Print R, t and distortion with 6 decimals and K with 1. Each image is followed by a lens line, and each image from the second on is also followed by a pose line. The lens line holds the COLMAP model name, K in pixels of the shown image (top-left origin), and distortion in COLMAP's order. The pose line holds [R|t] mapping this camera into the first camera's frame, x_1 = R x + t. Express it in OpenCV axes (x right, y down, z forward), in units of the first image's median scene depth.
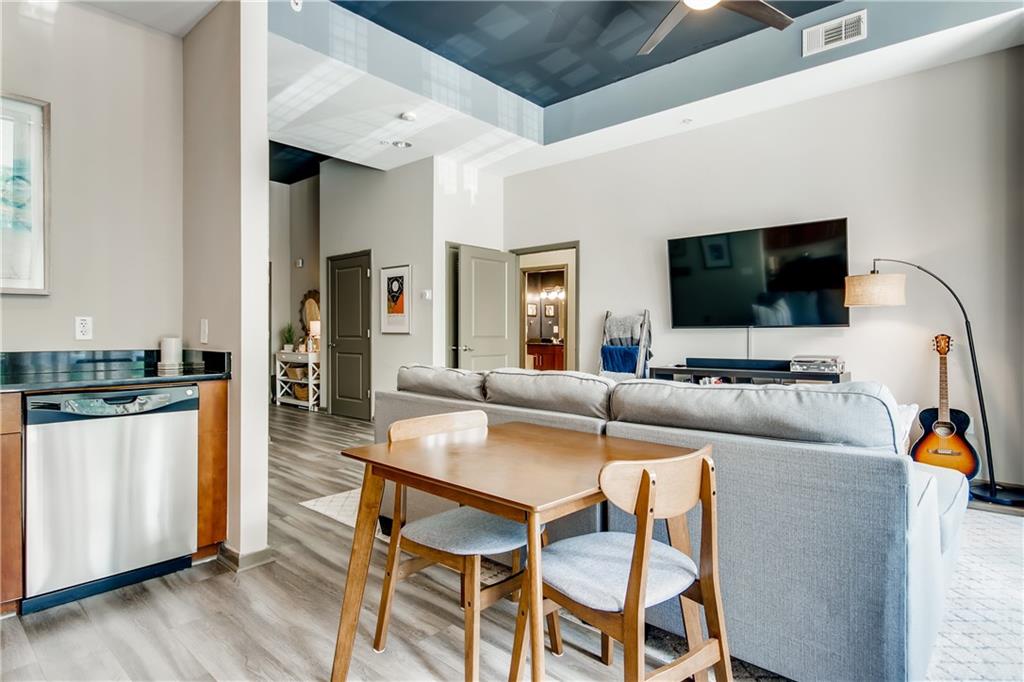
lens RADIAL K [[556.5, 0, 511.8], [0, 556.5, 337.1], [0, 0, 1]] dist [0.002705, -0.000041]
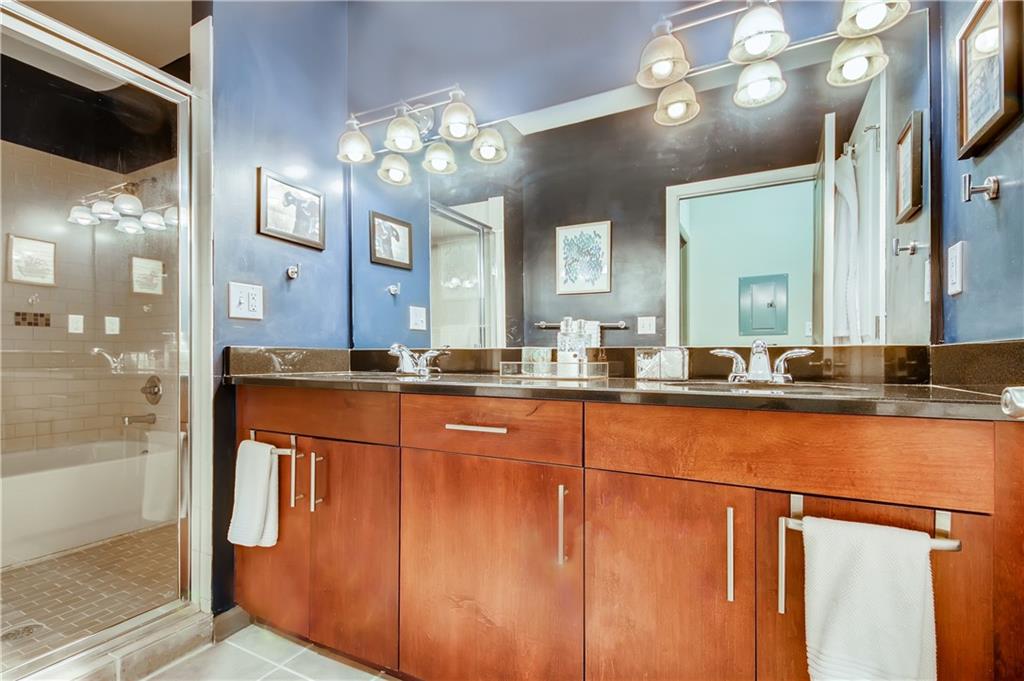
lens RADIAL K [[483.8, 0, 513.1], [0, 483.8, 349.6], [0, 0, 1]] dist [0.011502, -0.000887]
pose [[0.966076, 0.003029, 0.258239, 0.065249], [0.000282, 0.999918, -0.012783, 0.004320], [-0.258257, 0.012422, 0.965996, 0.780122]]
